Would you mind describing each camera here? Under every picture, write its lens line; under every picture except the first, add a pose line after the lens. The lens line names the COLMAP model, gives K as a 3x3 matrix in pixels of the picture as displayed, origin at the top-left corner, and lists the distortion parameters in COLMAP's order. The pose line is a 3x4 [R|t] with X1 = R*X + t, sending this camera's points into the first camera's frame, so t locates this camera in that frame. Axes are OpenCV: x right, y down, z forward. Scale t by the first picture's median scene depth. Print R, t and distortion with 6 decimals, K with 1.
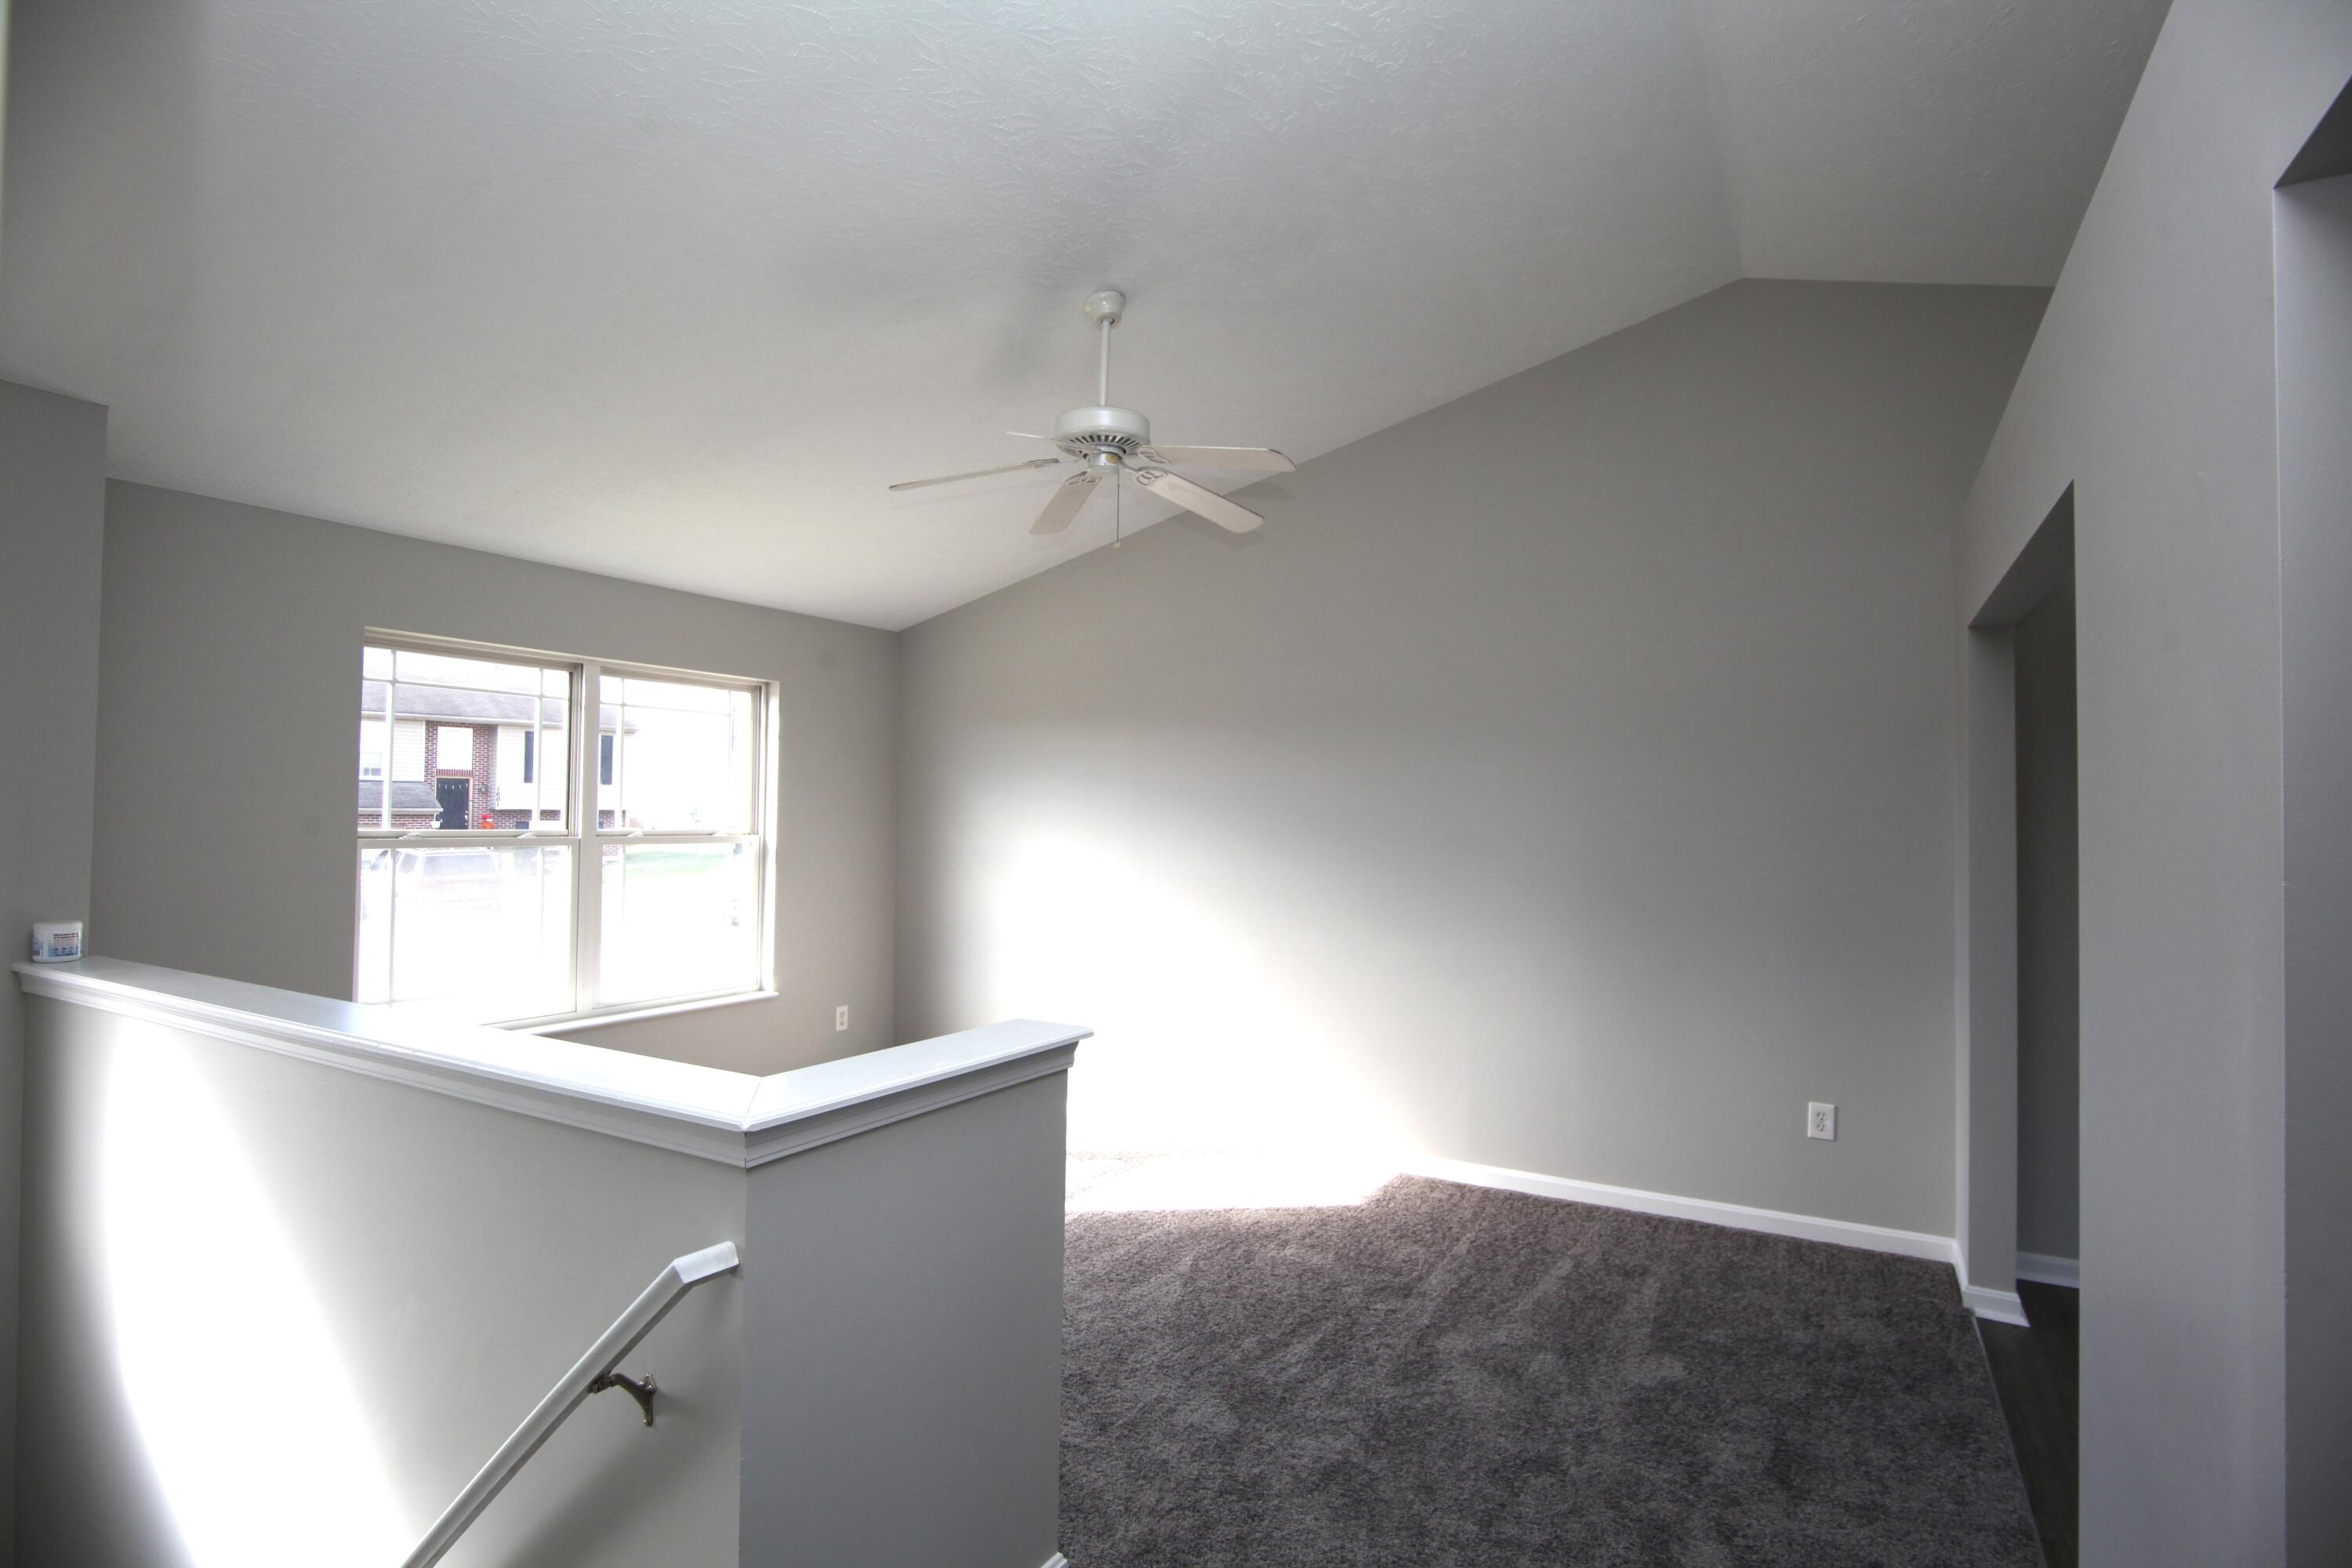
lens RADIAL K [[1145.5, 0, 1194.0], [0, 1145.5, 792.9], [0, 0, 1]] dist [-0.018169, 0.000902]
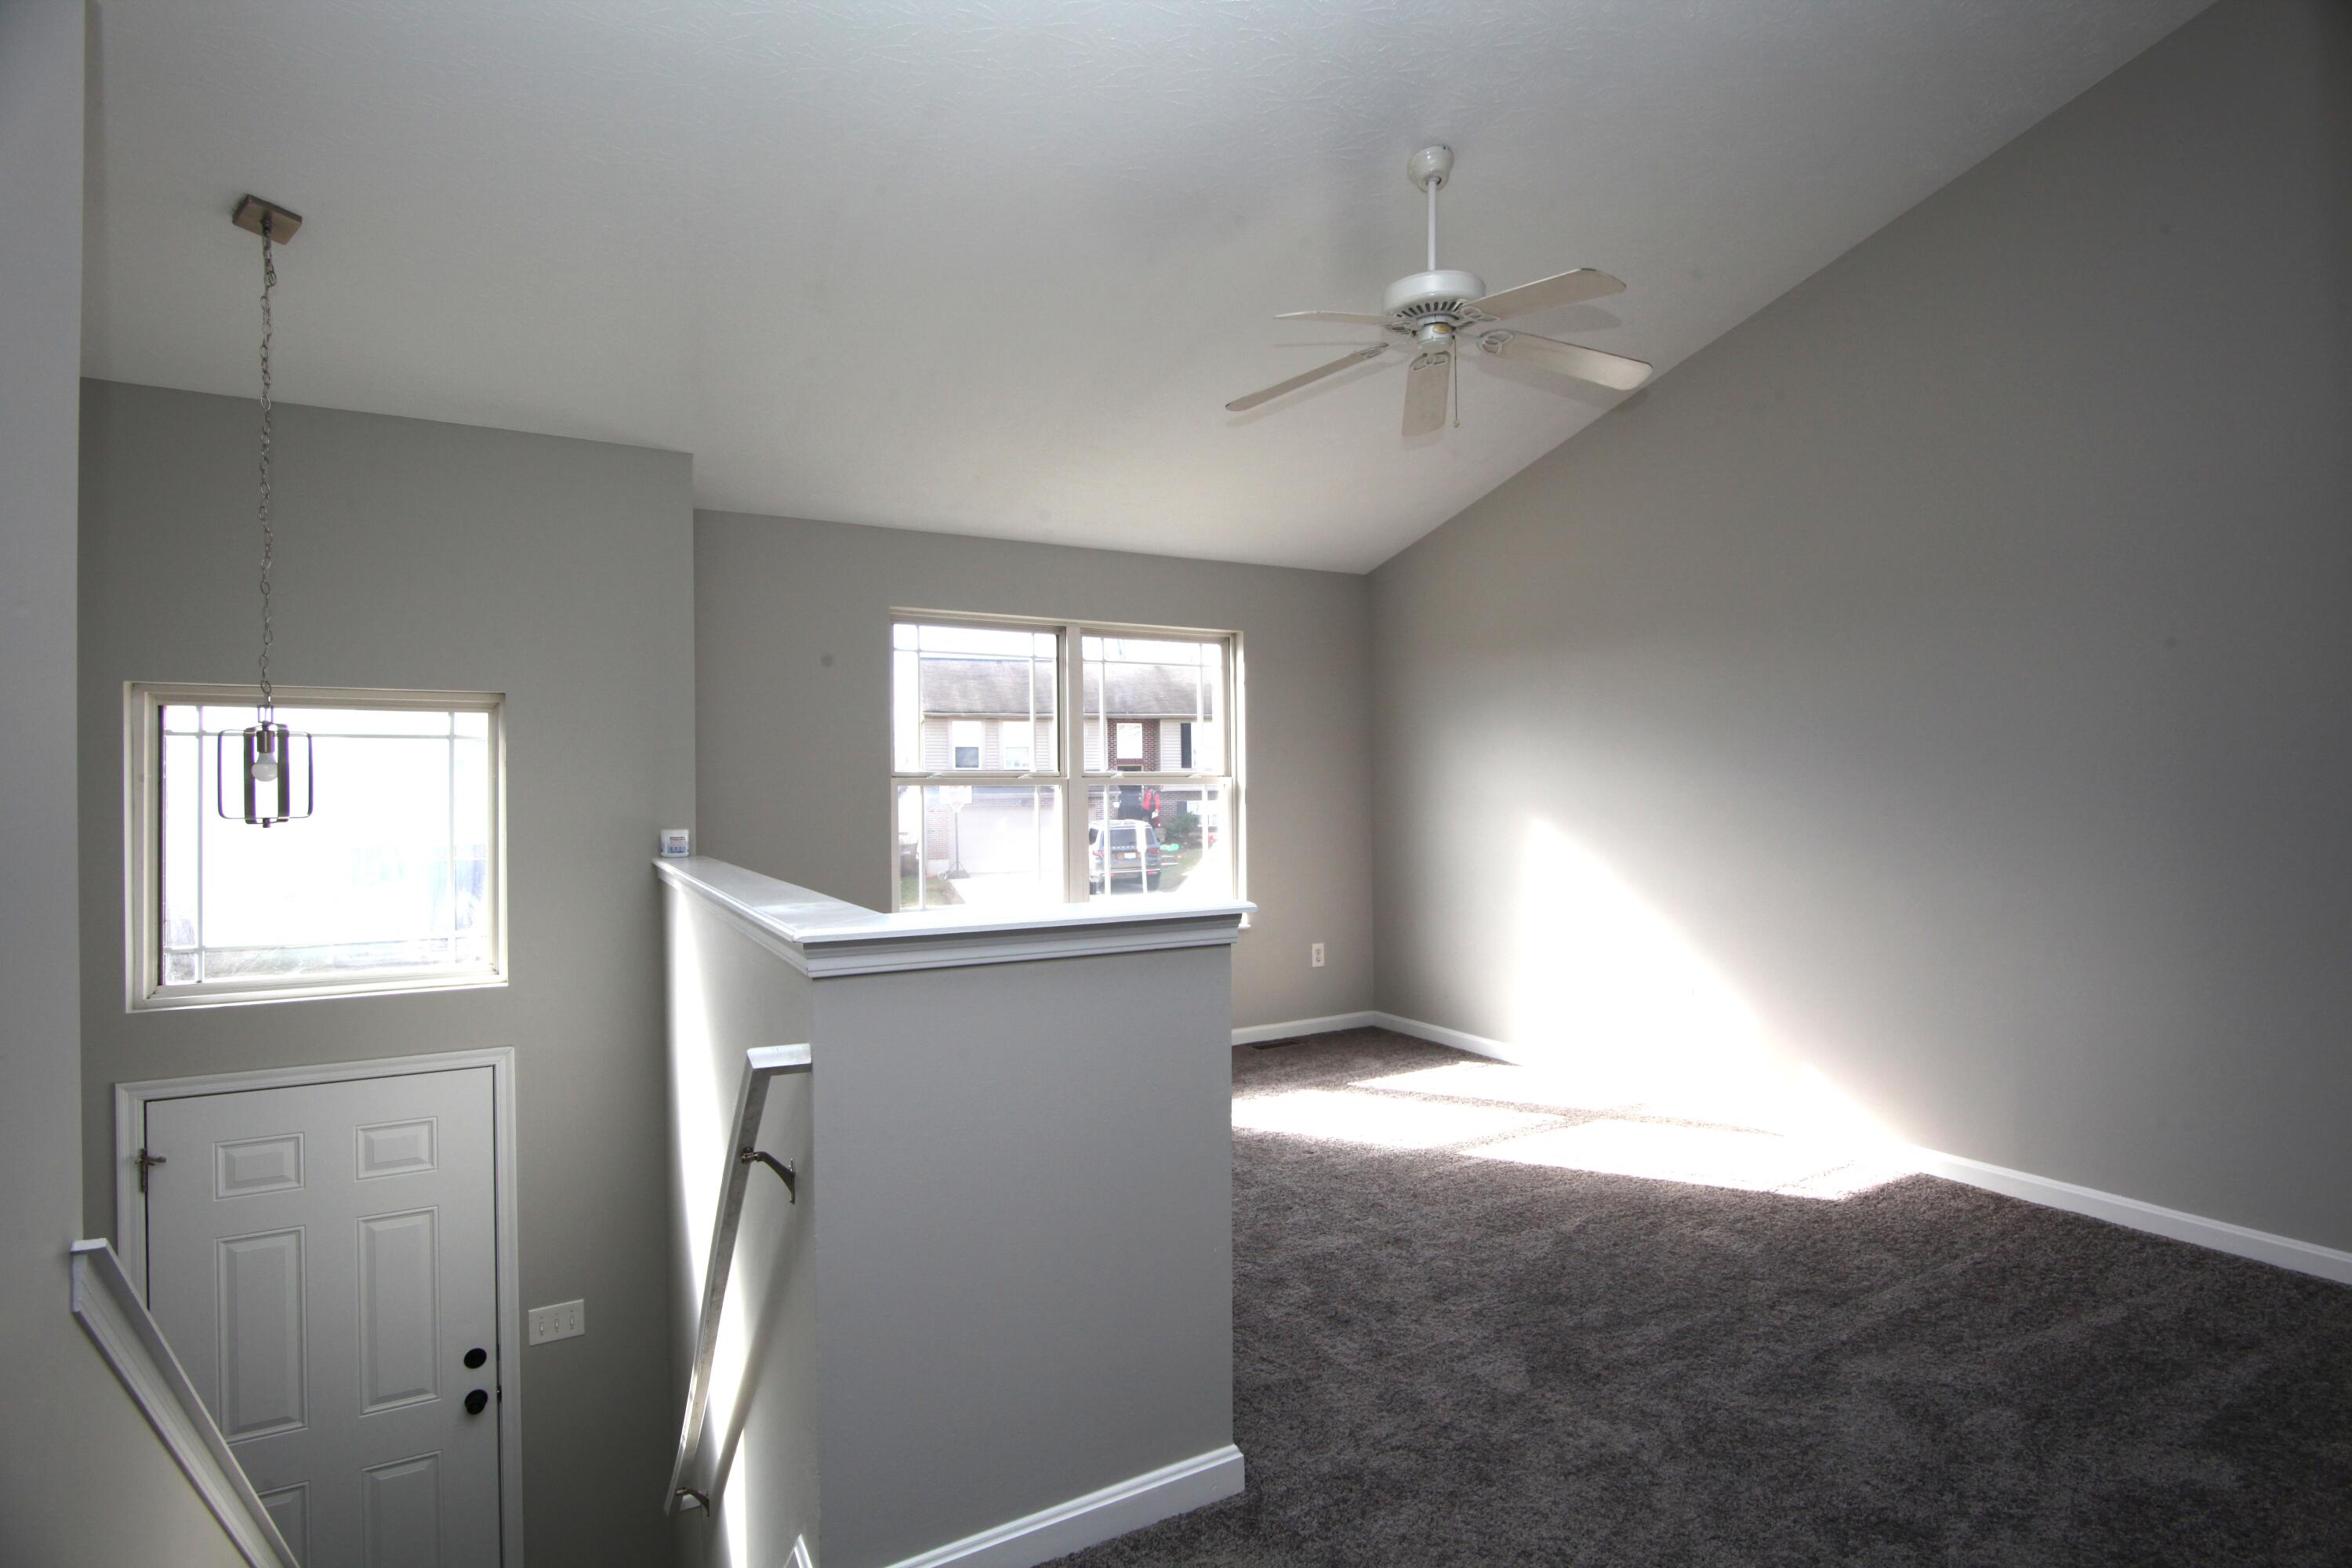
lens RADIAL K [[1145.5, 0, 1171.2], [0, 1145.5, 789.7], [0, 0, 1]] dist [-0.018169, 0.000902]
pose [[0.853173, -0.023040, -0.521119, 0.199114], [0.032506, 0.999431, 0.009032, 0.057995], [0.520614, -0.024646, 0.853436, 0.091109]]
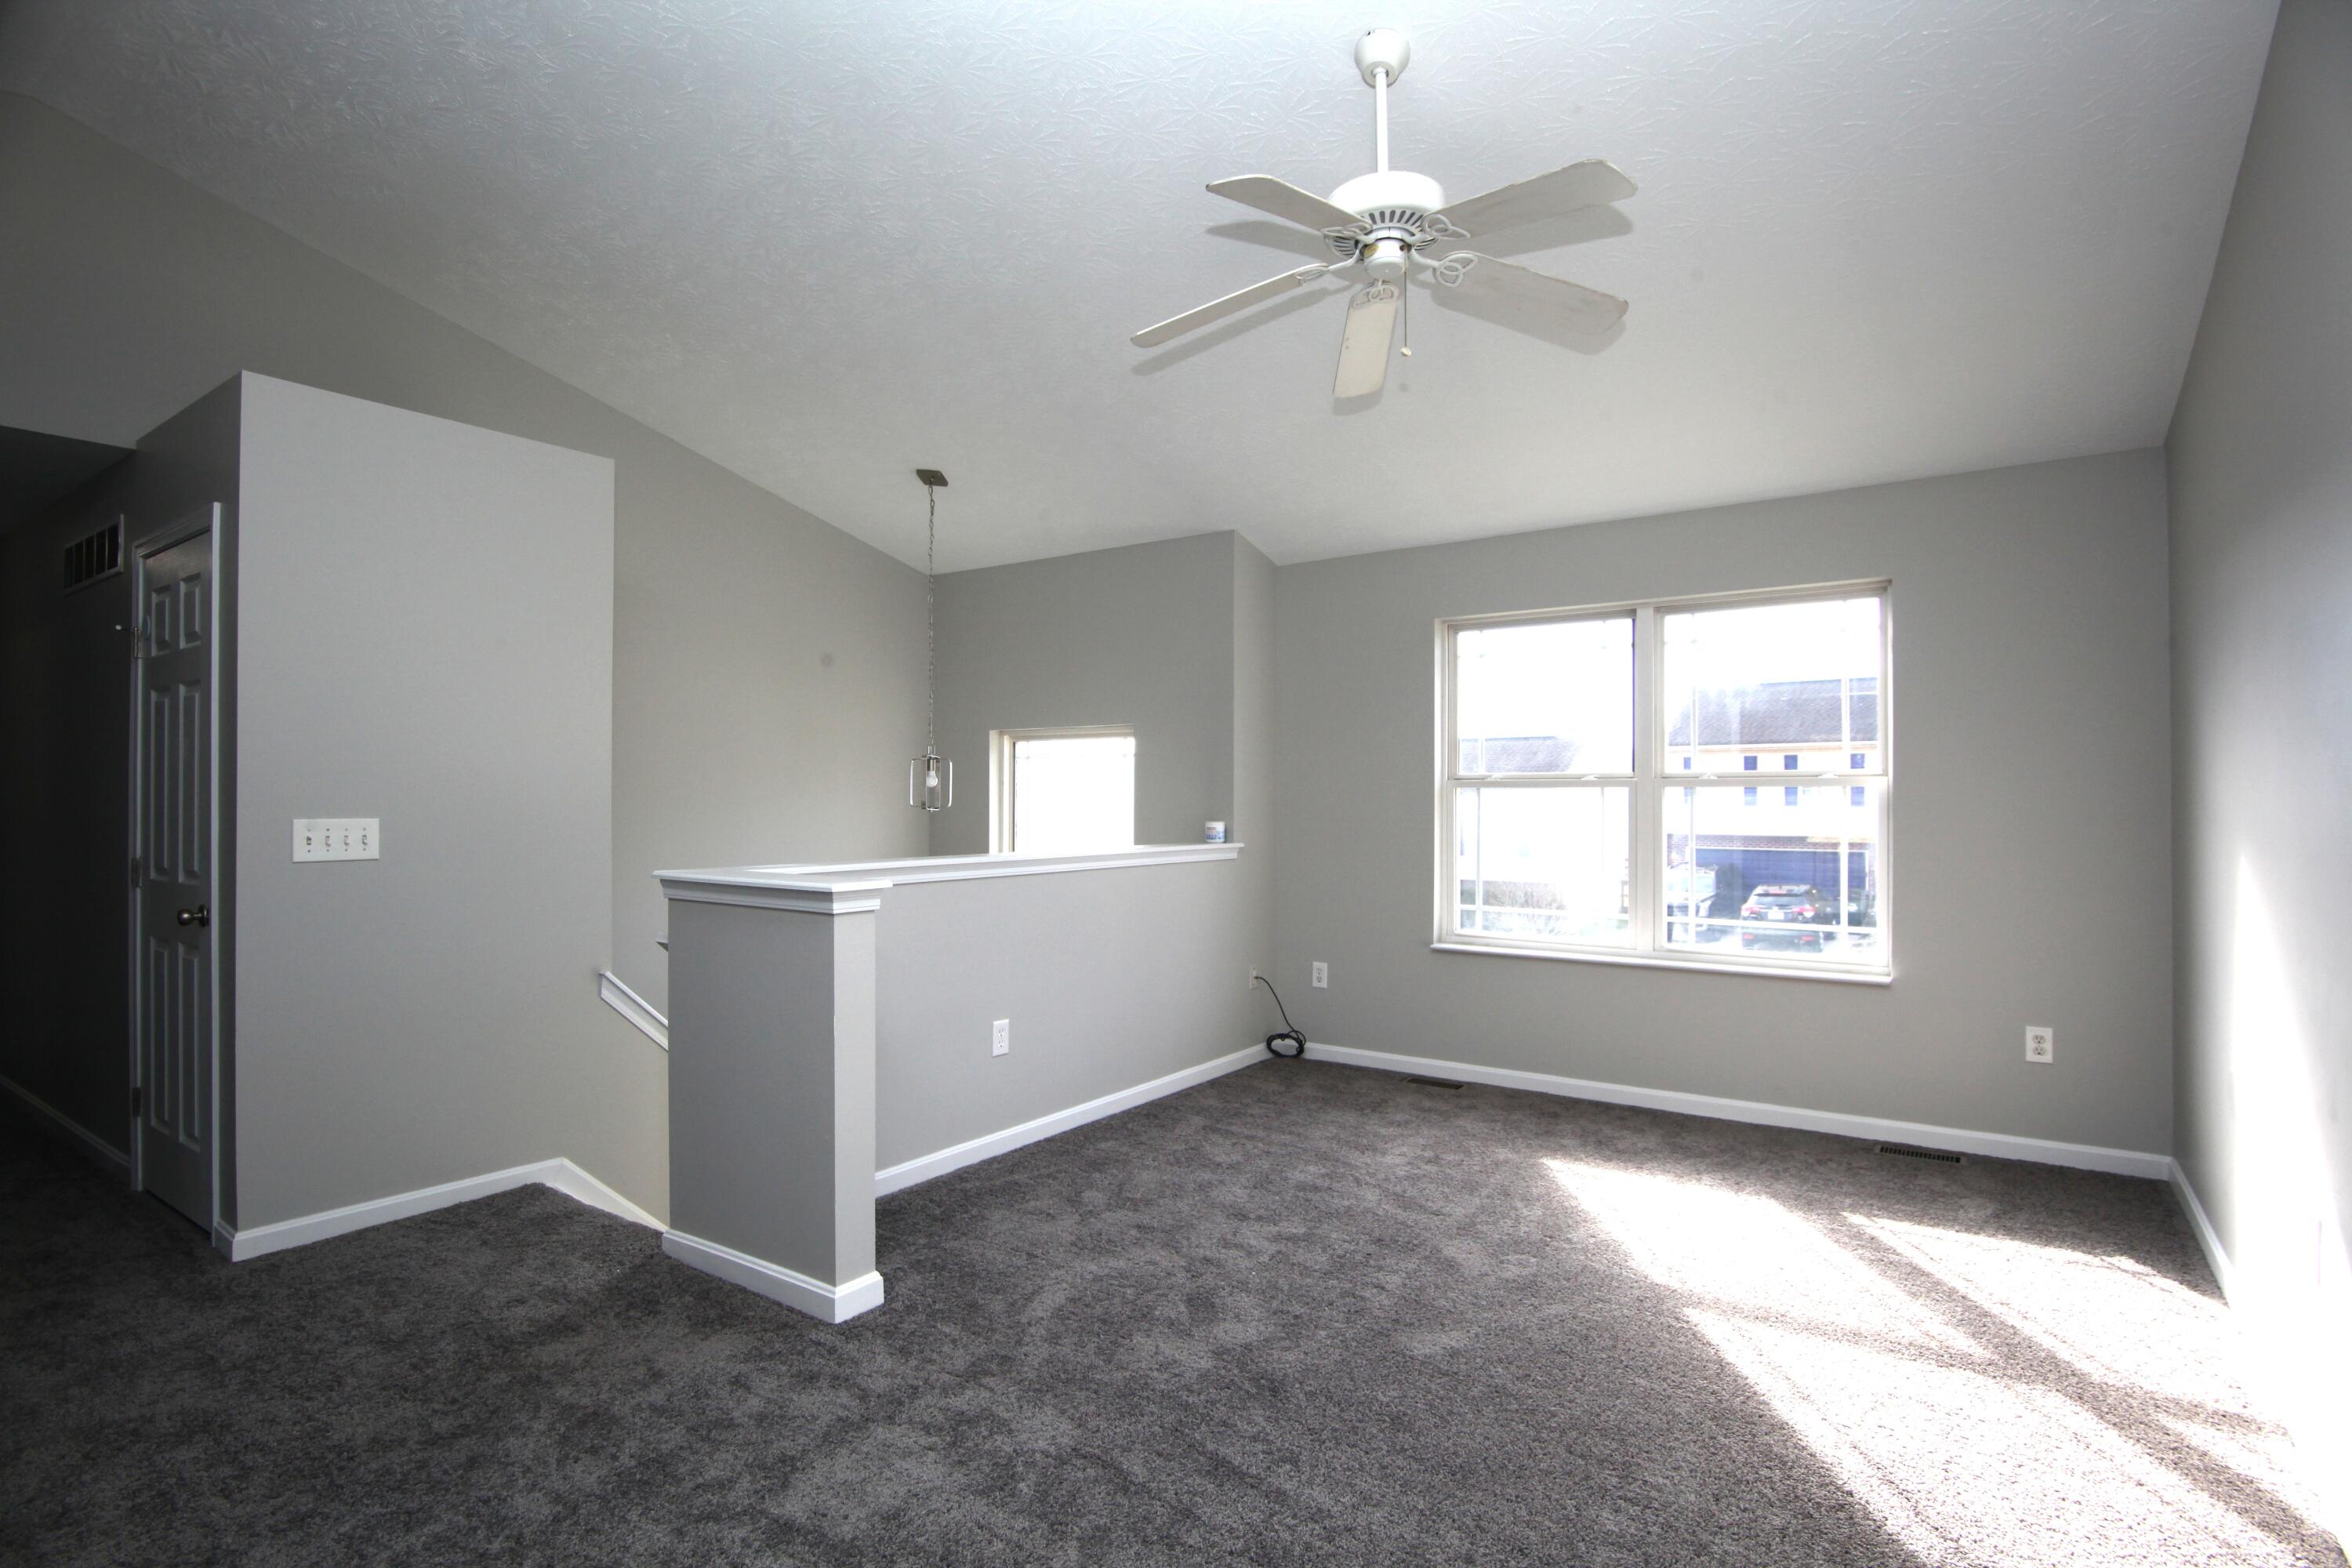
lens RADIAL K [[1145.5, 0, 1176.2], [0, 1145.5, 784.3], [0, 0, 1]] dist [-0.018169, 0.000902]
pose [[-0.091691, -0.026037, -0.995447, 0.685654], [0.020188, 0.999404, -0.028000, 0.085270], [0.995583, -0.022664, -0.091111, 0.922729]]
